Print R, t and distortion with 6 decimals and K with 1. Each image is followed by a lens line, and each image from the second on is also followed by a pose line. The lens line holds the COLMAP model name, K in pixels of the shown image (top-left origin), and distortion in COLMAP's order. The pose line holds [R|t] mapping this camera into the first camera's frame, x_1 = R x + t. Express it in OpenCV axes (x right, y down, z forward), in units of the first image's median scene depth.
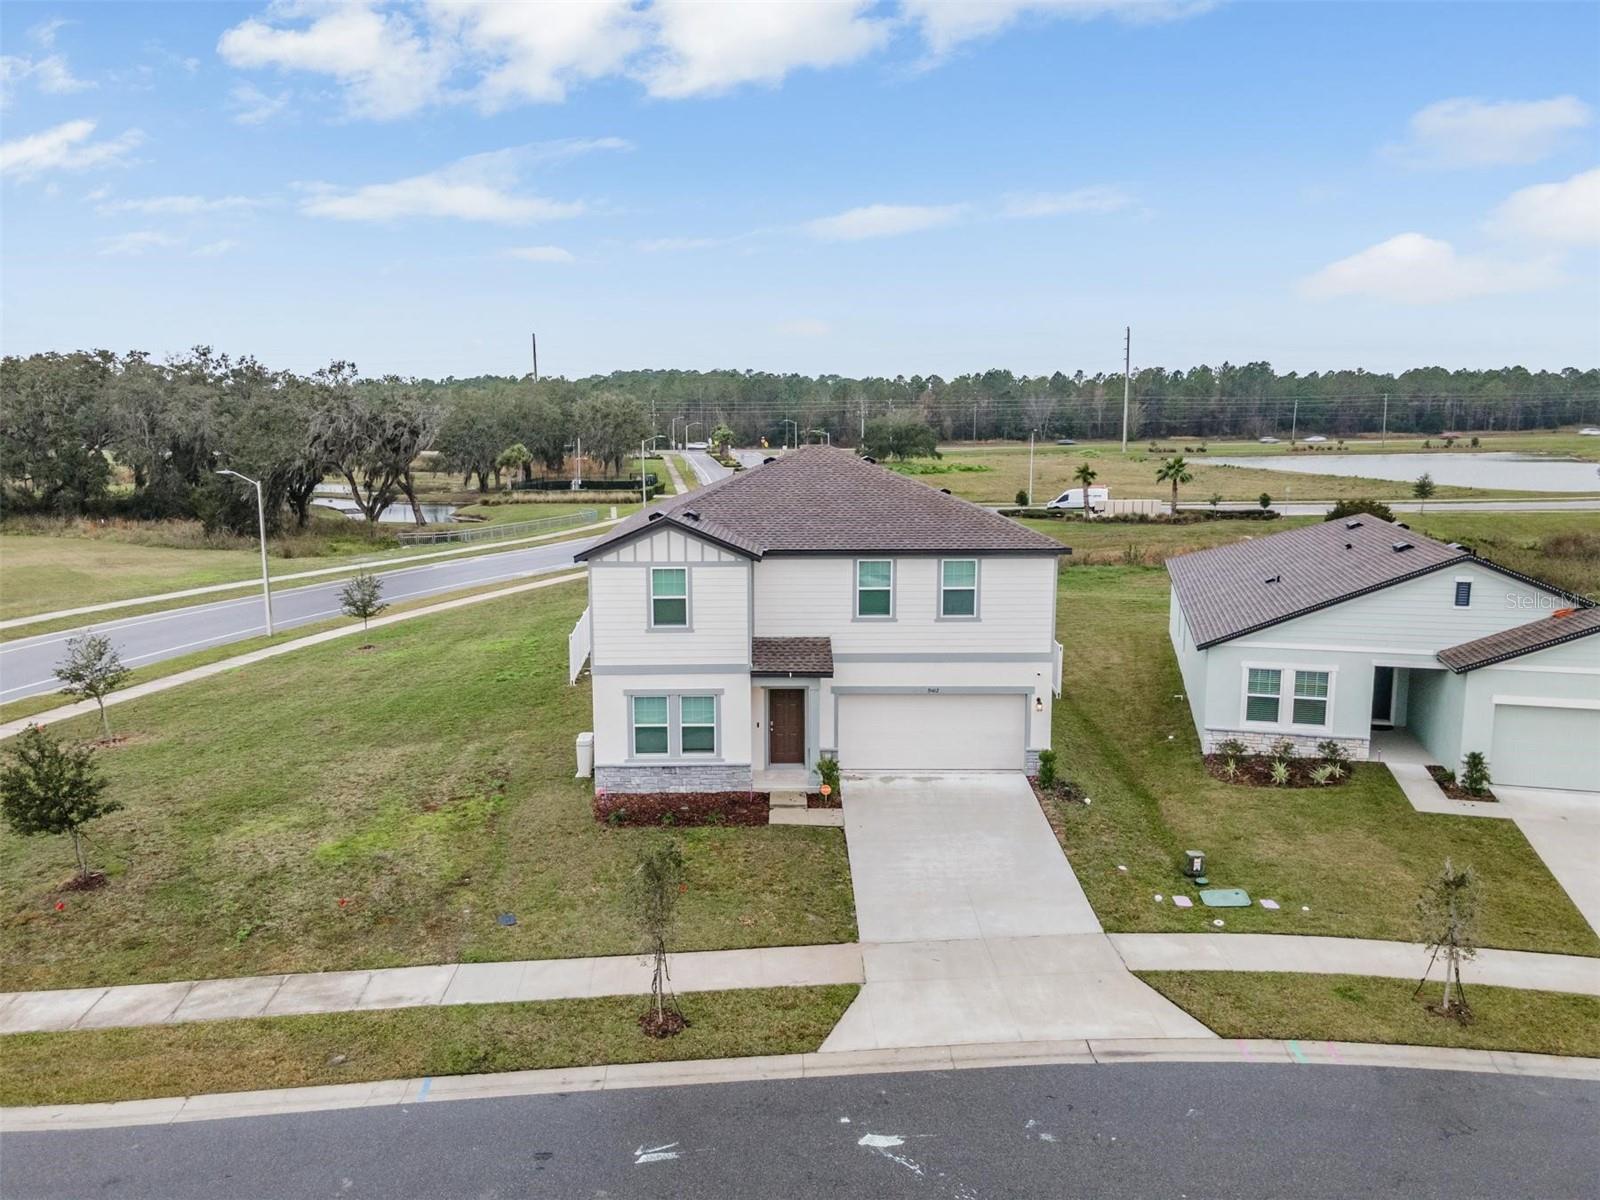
lens RADIAL K [[1159.2, 0, 790.4], [0, 1159.2, 579.9], [0, 0, 1]] dist [0.039216, -0.000637]
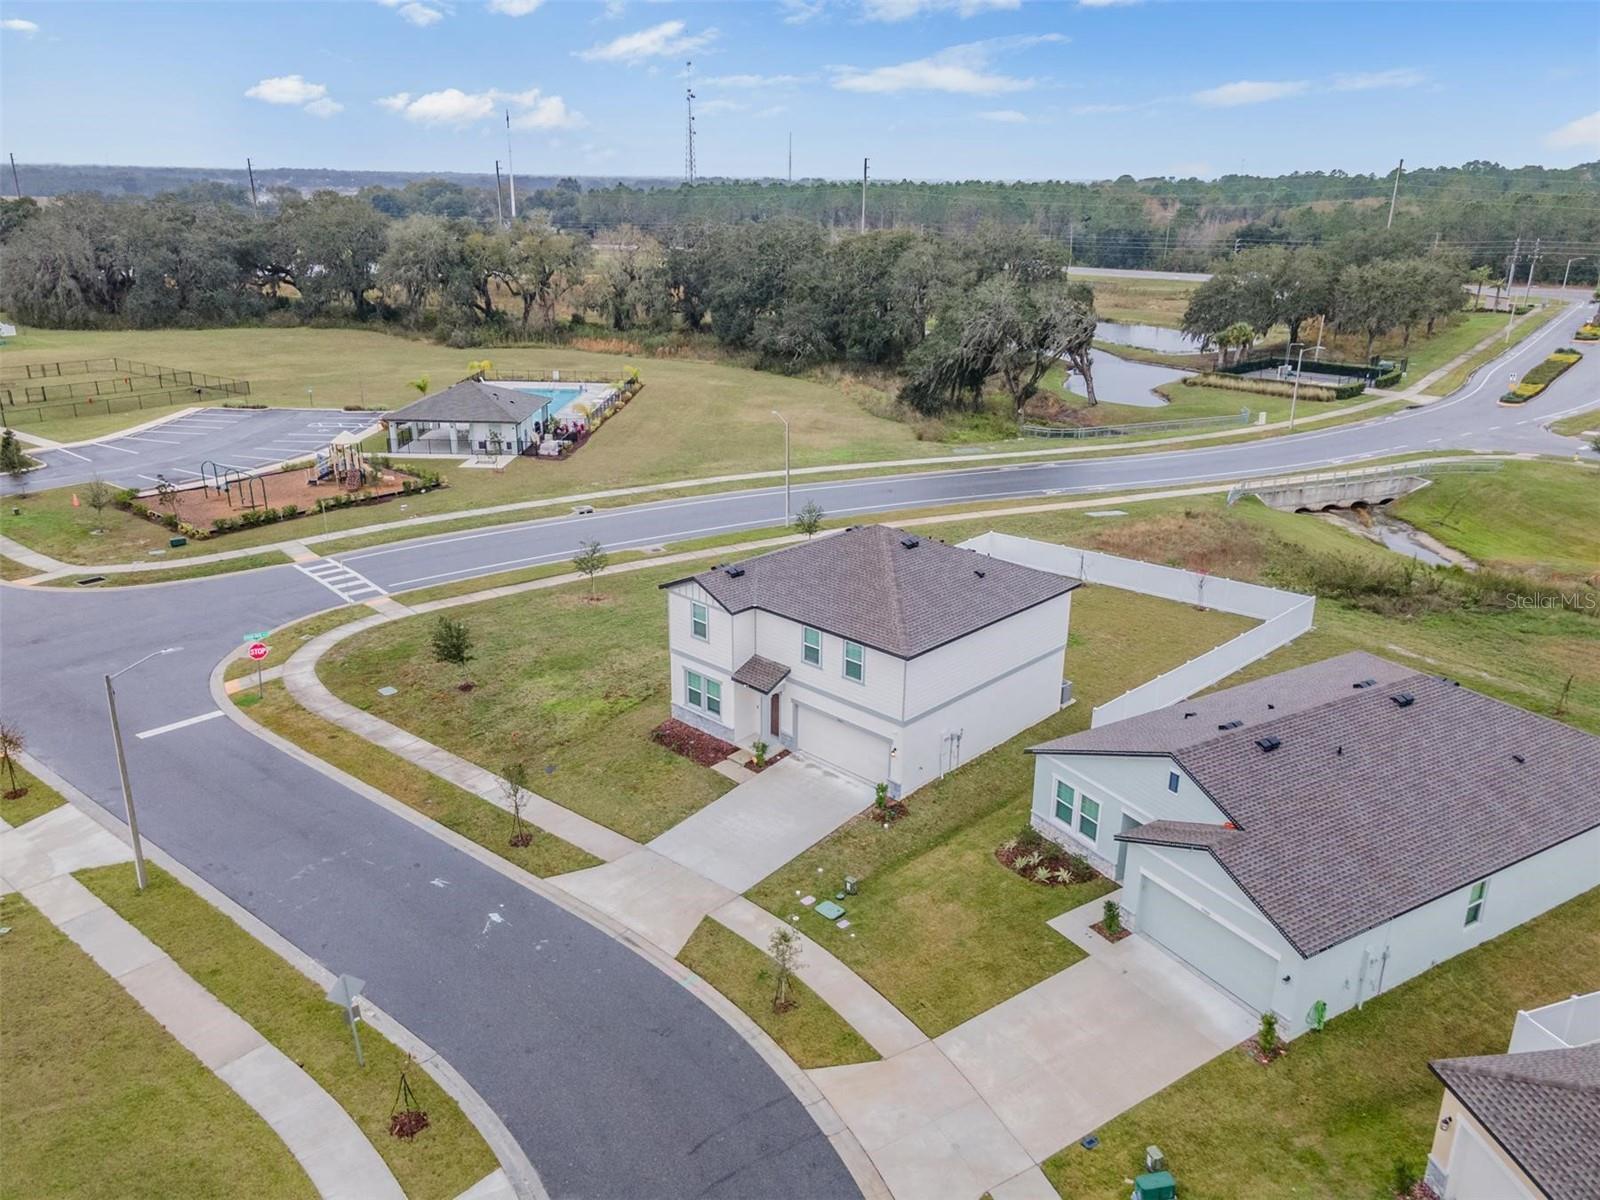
lens RADIAL K [[1183.0, 0, 797.0], [0, 1183.0, 572.1], [0, 0, 1]] dist [0.038209, -0.003055]
pose [[0.717142, 0.228155, -0.658523, 1.079220], [-0.111089, 0.970237, 0.215175, -0.426330], [0.688016, -0.081157, 0.721143, -0.124401]]
